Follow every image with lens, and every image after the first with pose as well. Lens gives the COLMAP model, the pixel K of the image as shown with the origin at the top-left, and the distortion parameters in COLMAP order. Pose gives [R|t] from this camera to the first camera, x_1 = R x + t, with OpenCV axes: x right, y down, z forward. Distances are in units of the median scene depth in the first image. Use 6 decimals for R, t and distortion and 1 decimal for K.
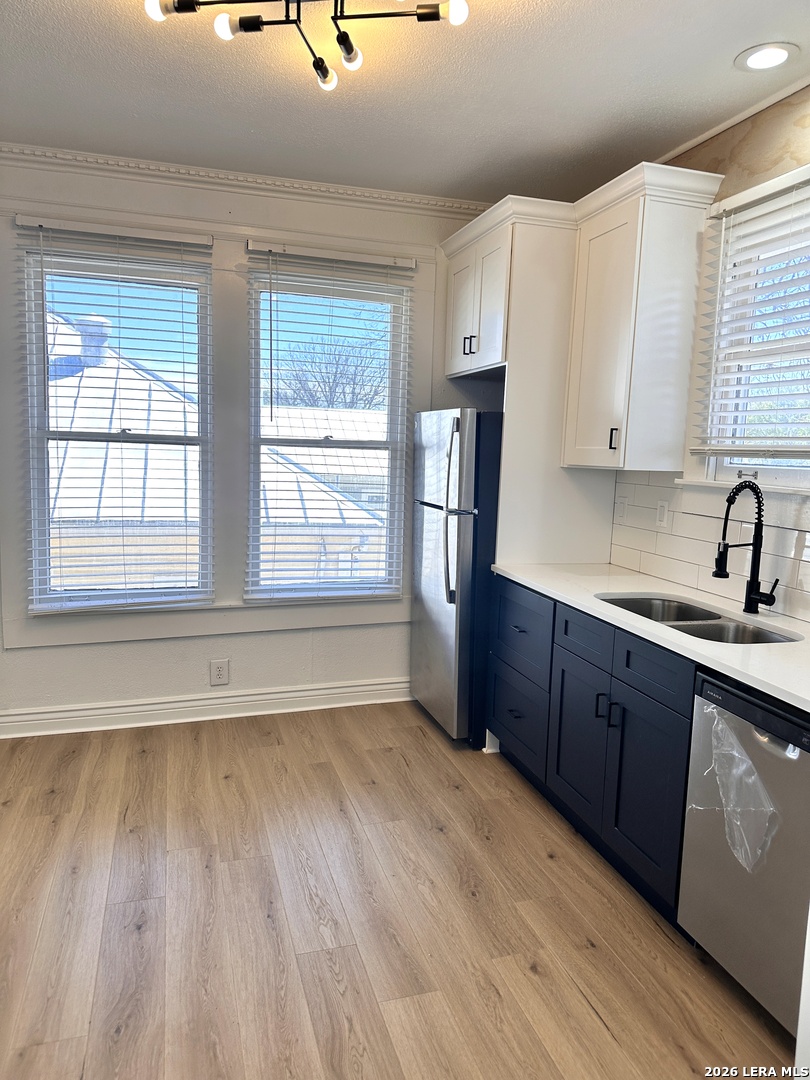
lens RADIAL K [[763.8, 0, 405.0], [0, 763.8, 540.0], [0, 0, 1]] dist [0.068294, -0.072928]
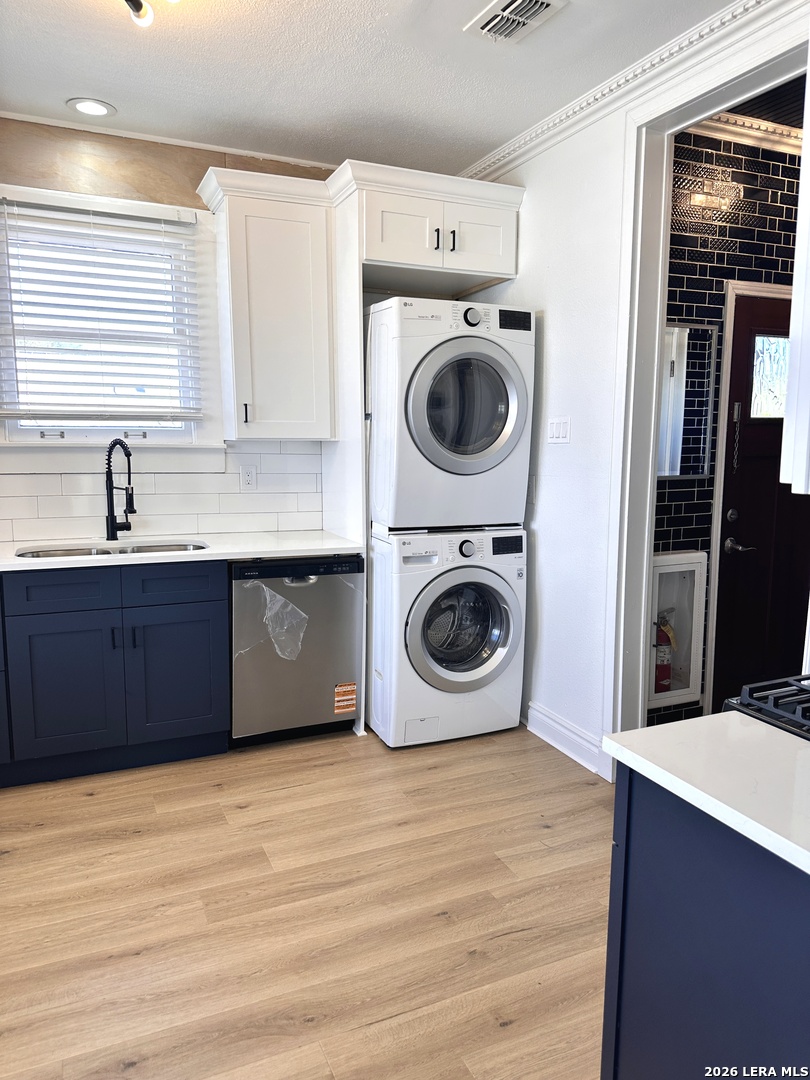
lens RADIAL K [[763.8, 0, 405.0], [0, 763.8, 540.0], [0, 0, 1]] dist [0.068294, -0.072928]
pose [[-0.119081, -0.177013, 0.976978, -0.840389], [0.113415, 0.975114, 0.190499, -0.093042], [-0.986386, 0.133489, -0.096042, 0.607014]]
